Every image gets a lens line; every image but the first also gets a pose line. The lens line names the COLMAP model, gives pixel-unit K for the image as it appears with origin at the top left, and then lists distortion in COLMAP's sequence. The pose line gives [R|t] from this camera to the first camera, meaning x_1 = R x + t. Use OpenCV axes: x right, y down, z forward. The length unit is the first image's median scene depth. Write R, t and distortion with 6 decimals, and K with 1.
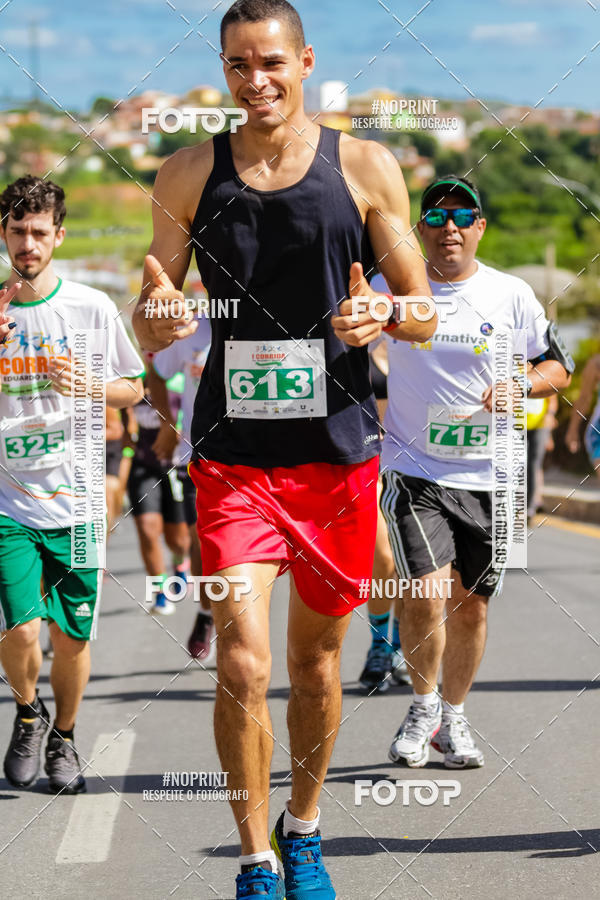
lens RADIAL K [[5342.6, 0, 298.2], [0, 5342.6, 579.9], [0, 0, 1]] dist [0.906888, -37.715645]
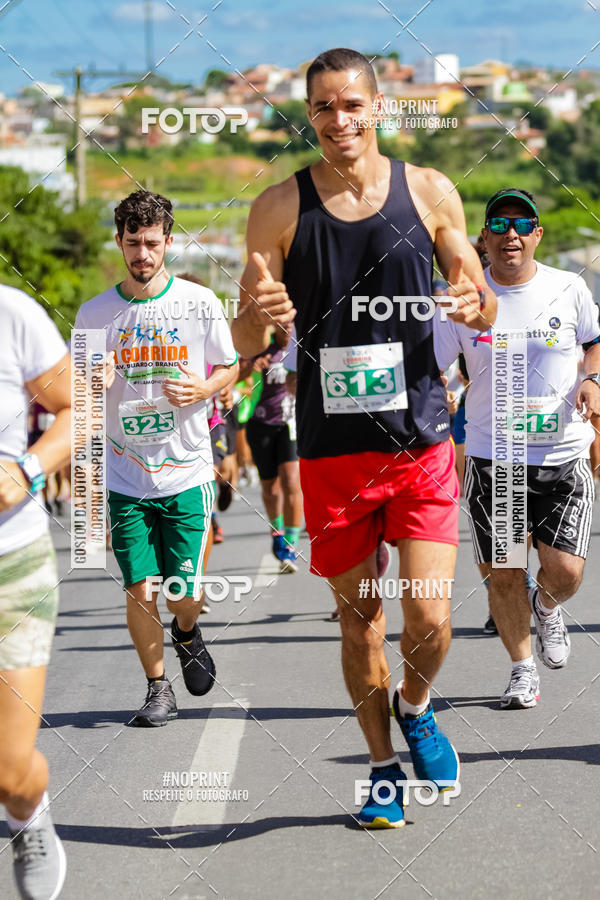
lens RADIAL K [[5839.0, 0, 299.4], [0, 5839.0, 541.2], [0, 0, 1]] dist [0.530377, -14.028905]
pose [[0.999714, -0.001679, -0.023869, 0.005367], [0.001660, 0.999998, -0.000791, -0.000816], [0.023870, 0.000751, 0.999715, -0.100815]]
